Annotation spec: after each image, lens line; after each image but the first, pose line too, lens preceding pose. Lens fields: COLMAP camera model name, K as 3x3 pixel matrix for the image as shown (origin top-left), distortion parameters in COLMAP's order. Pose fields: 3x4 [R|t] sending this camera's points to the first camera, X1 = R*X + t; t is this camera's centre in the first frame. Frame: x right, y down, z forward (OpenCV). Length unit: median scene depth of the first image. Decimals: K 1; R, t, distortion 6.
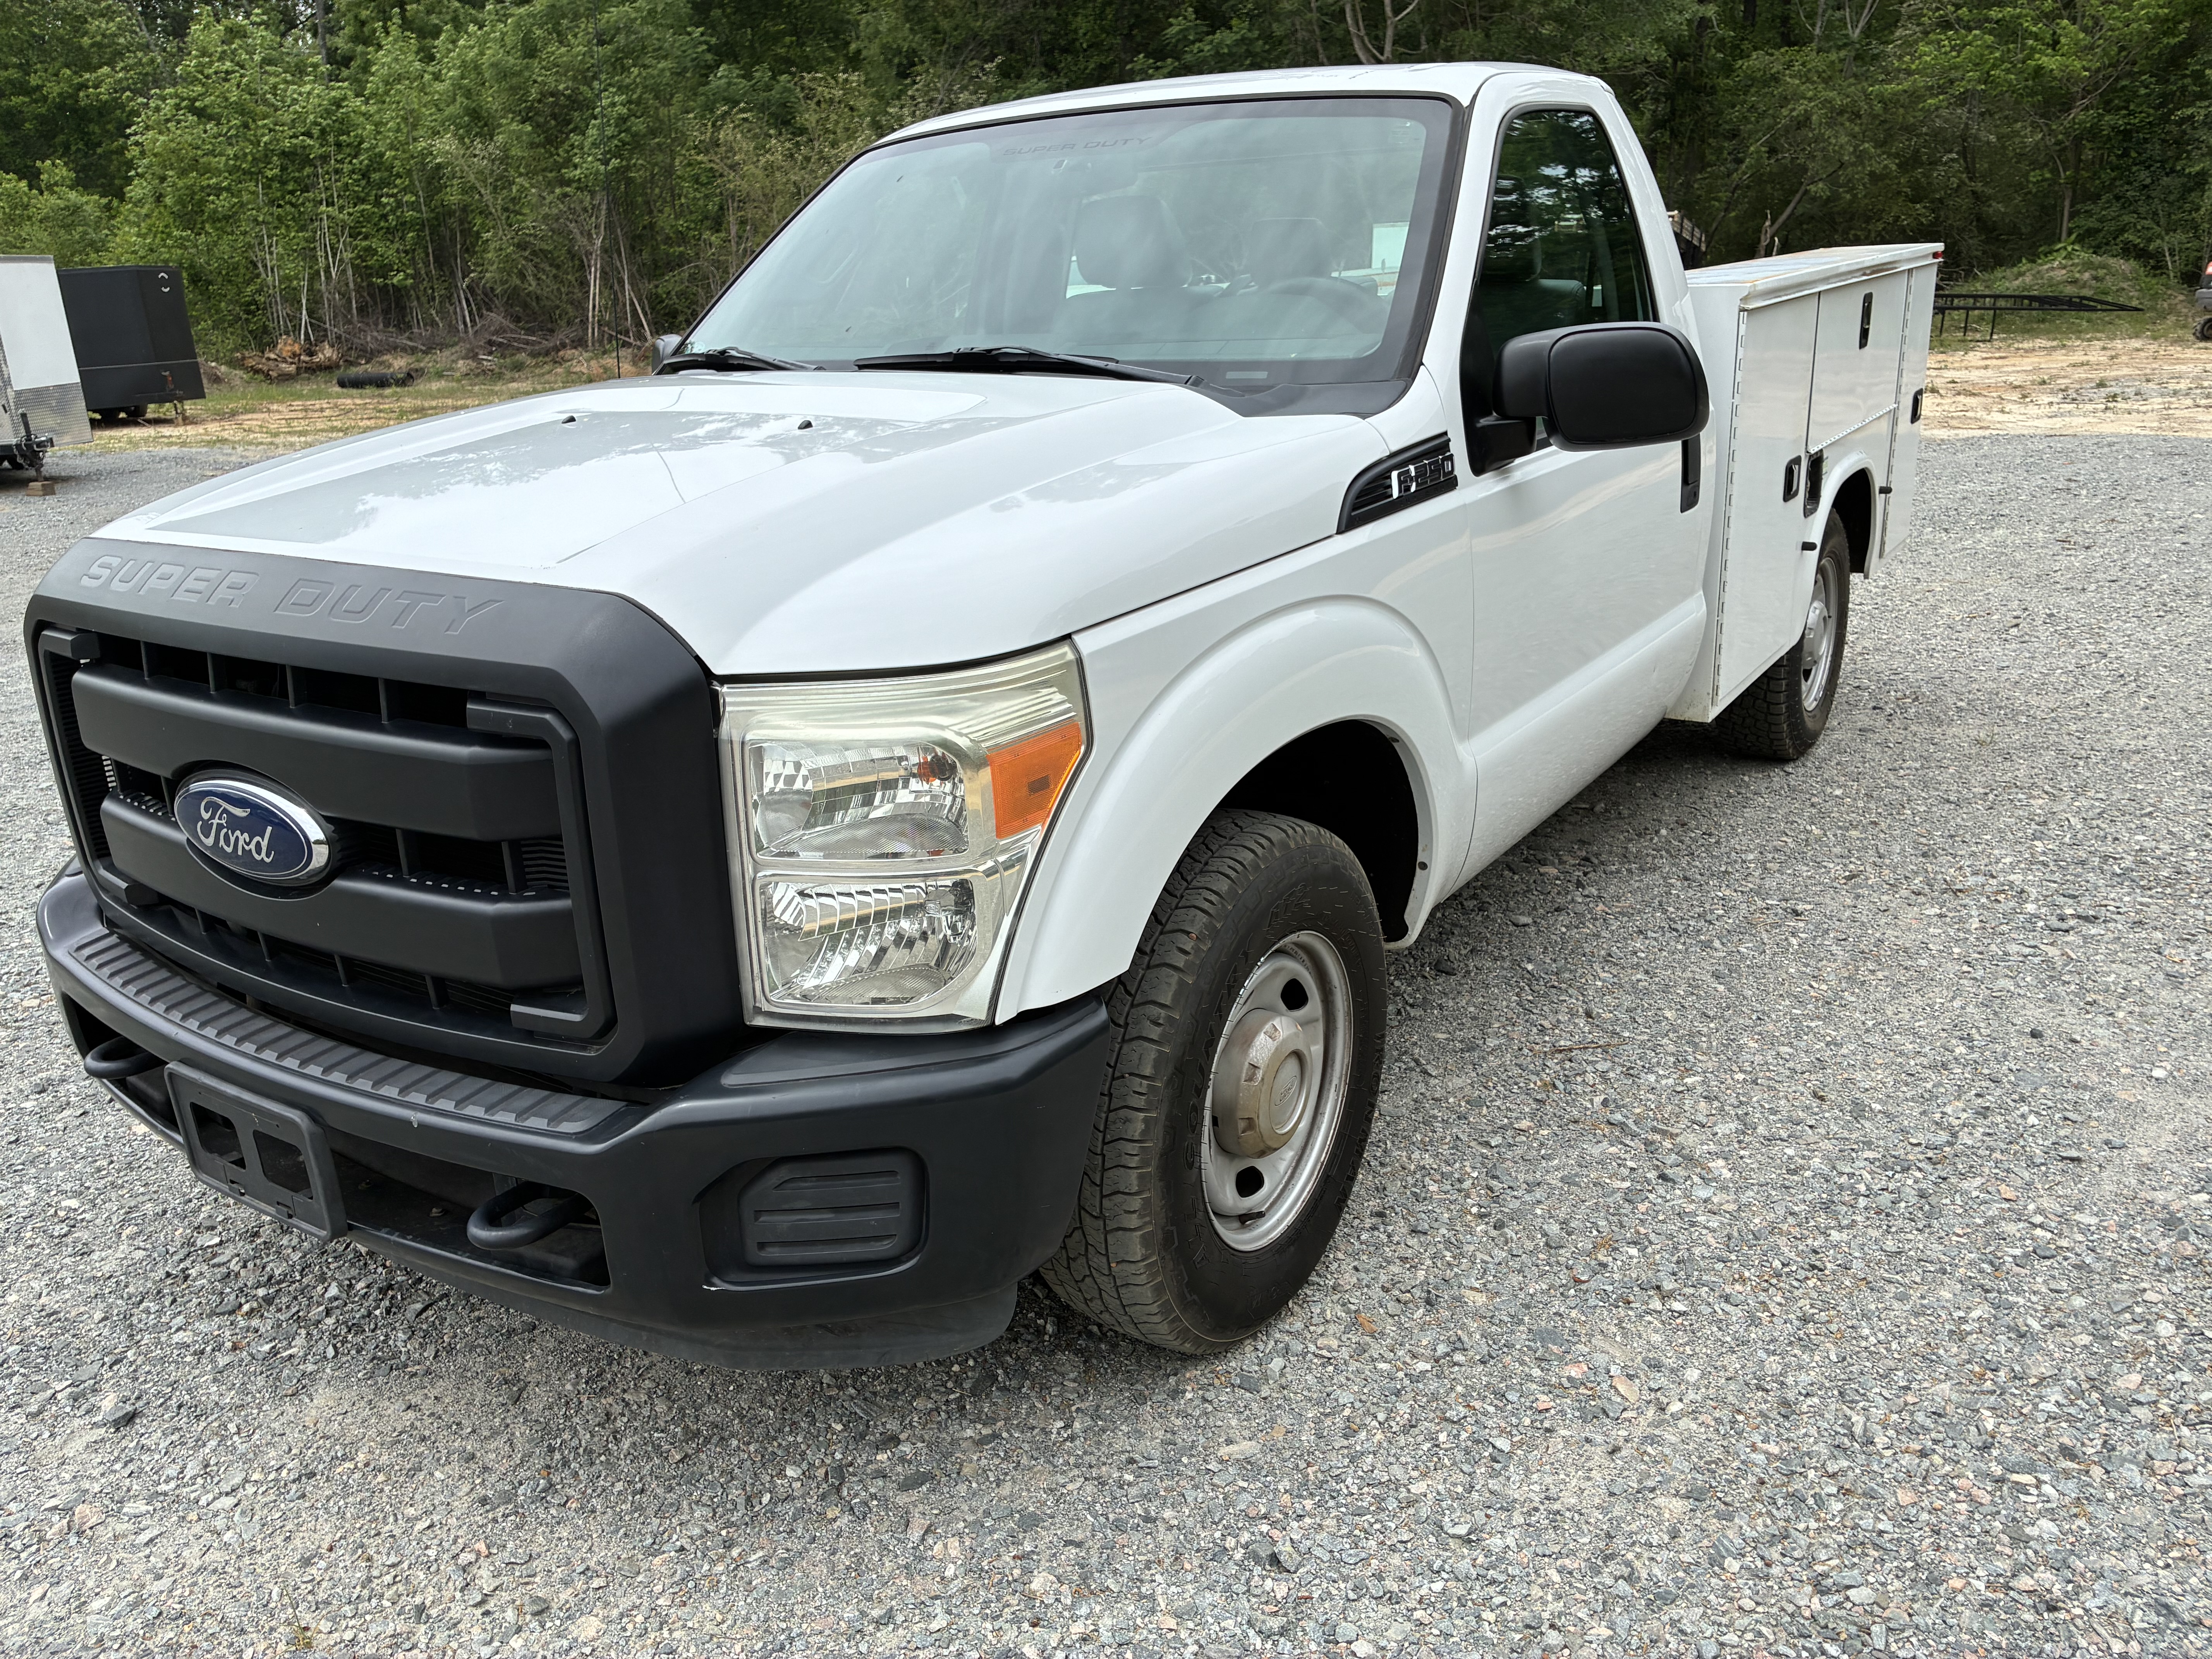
lens RADIAL K [[1656.9, 0, 1106.0], [0, 1656.9, 829.5], [0, 0, 1]] dist [0.078572, -0.109637]
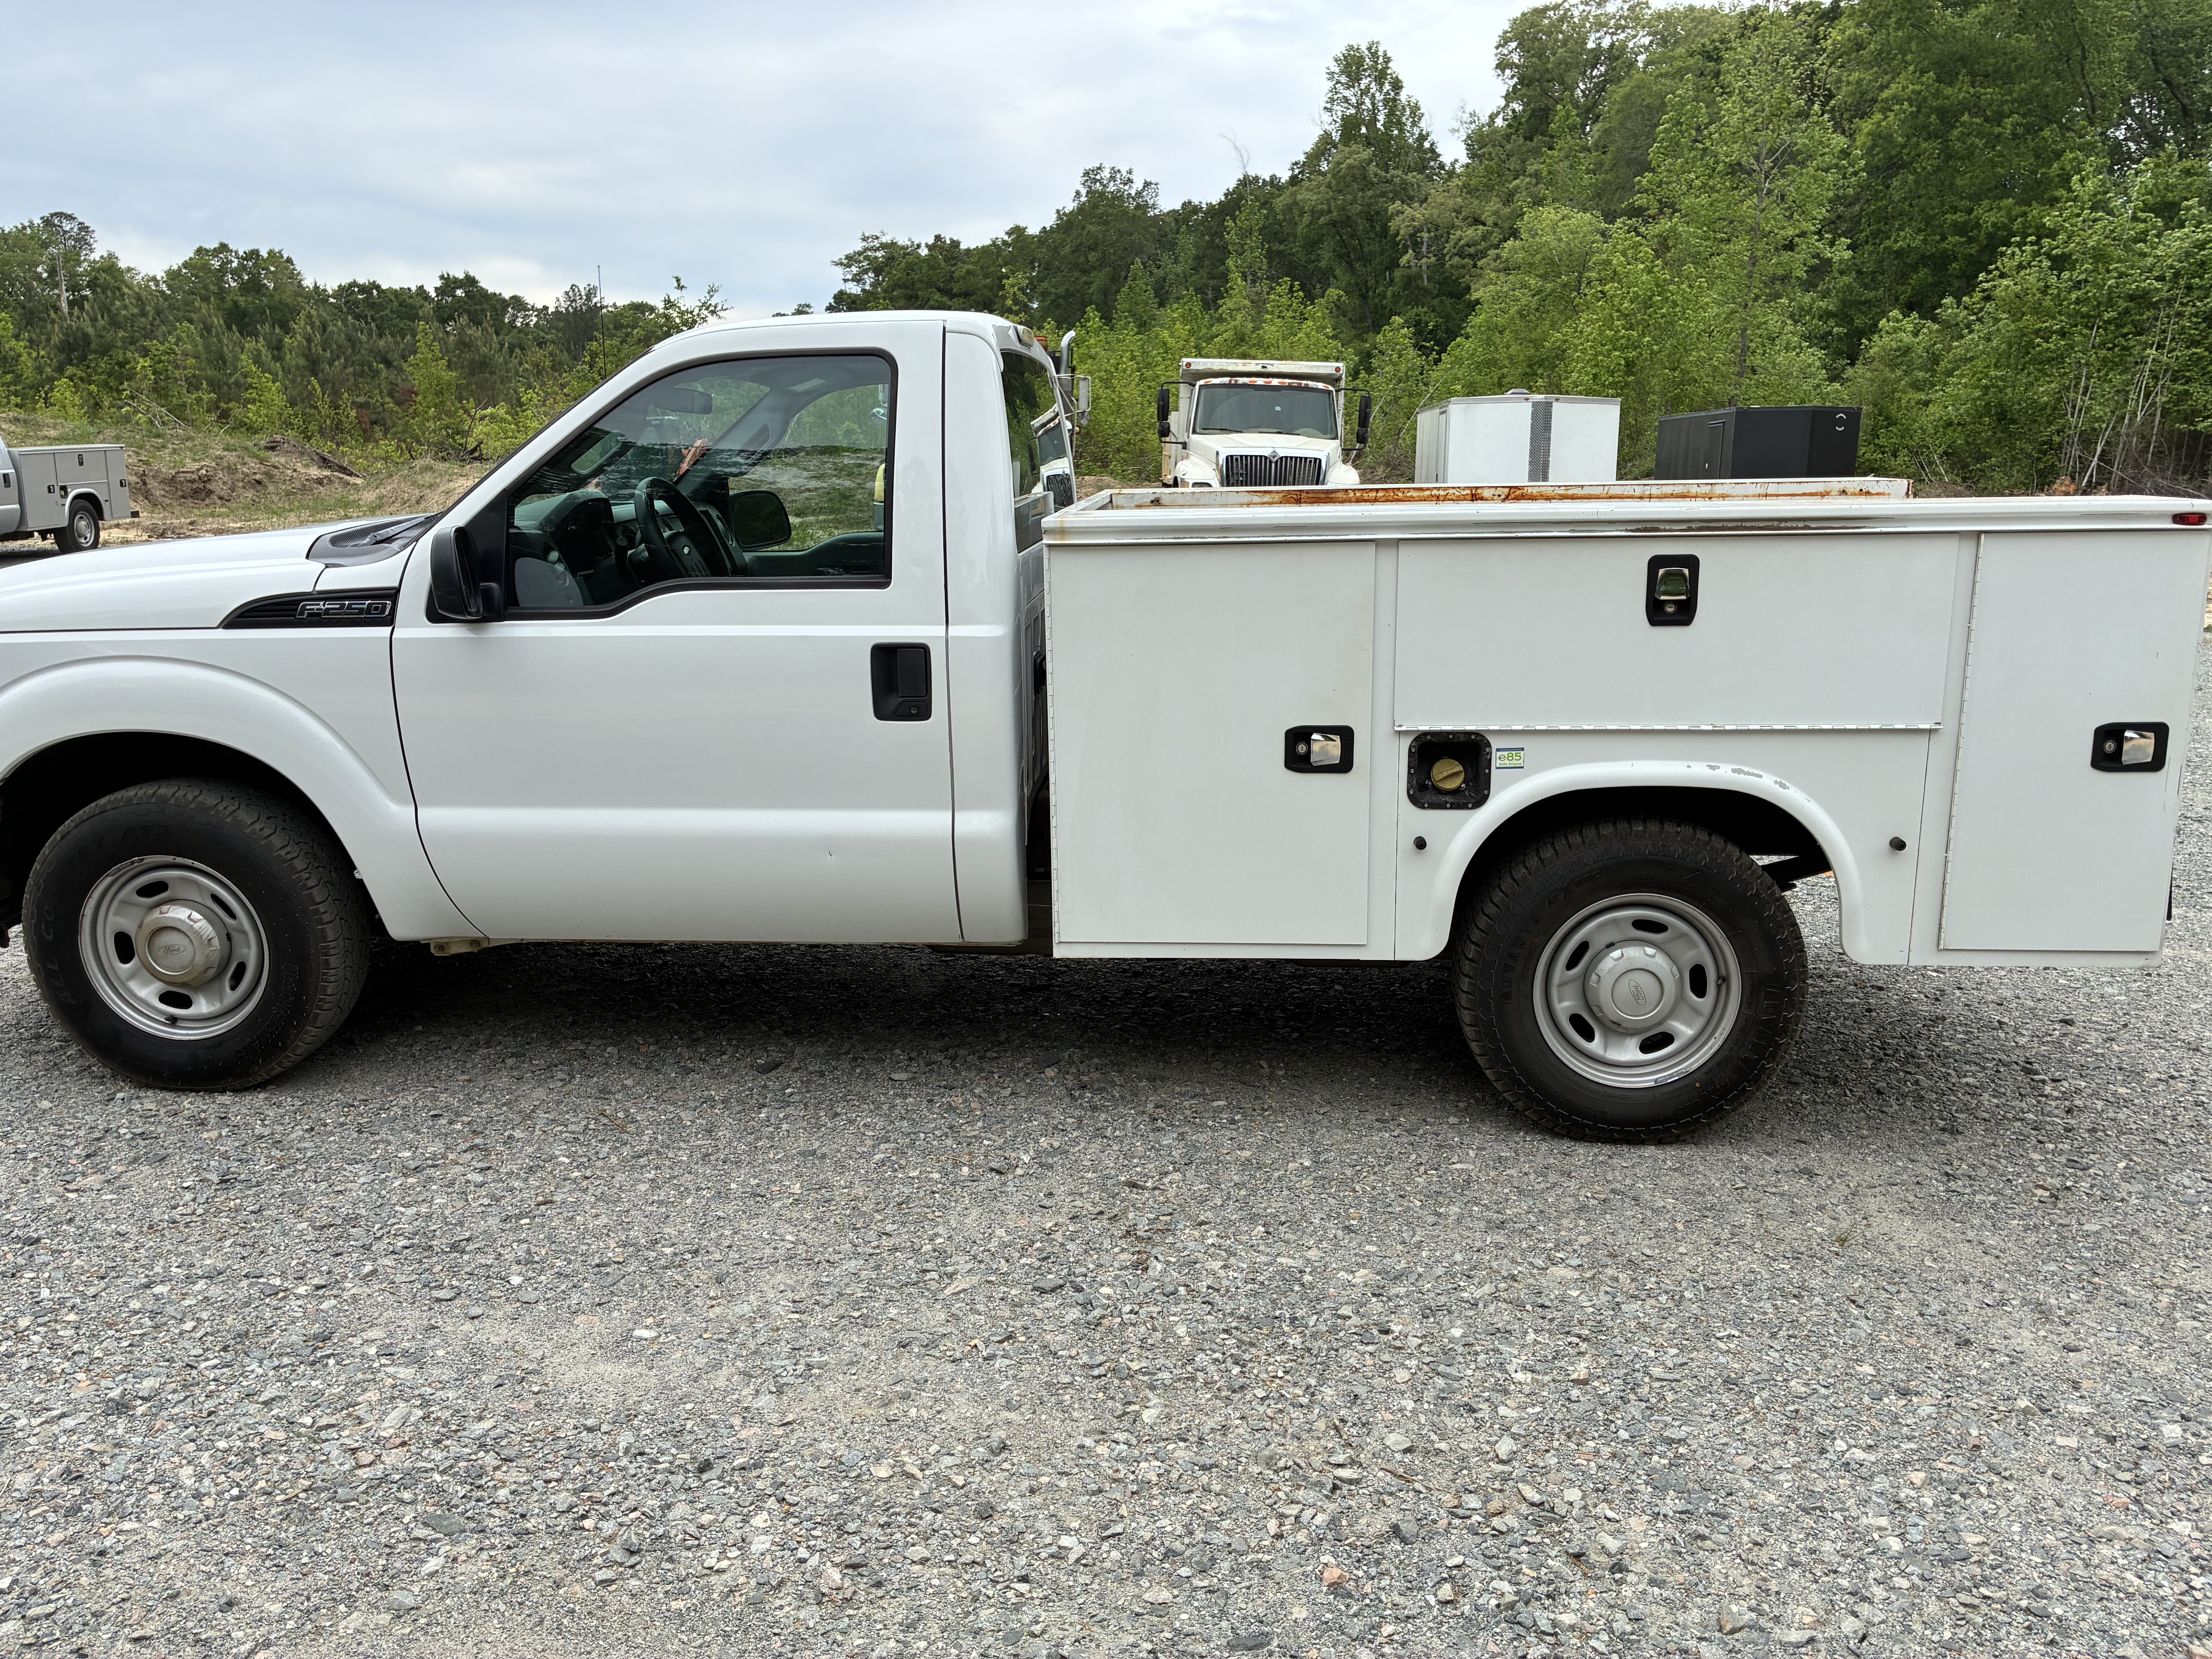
lens RADIAL K [[1656.9, 0, 1106.0], [0, 1656.9, 829.5], [0, 0, 1]] dist [0.078572, -0.109637]
pose [[0.499677, 0.239698, -0.832387, 0.101771], [-0.299215, 0.949562, 0.093824, -0.020561], [0.812892, 0.202181, 0.546195, 0.042872]]
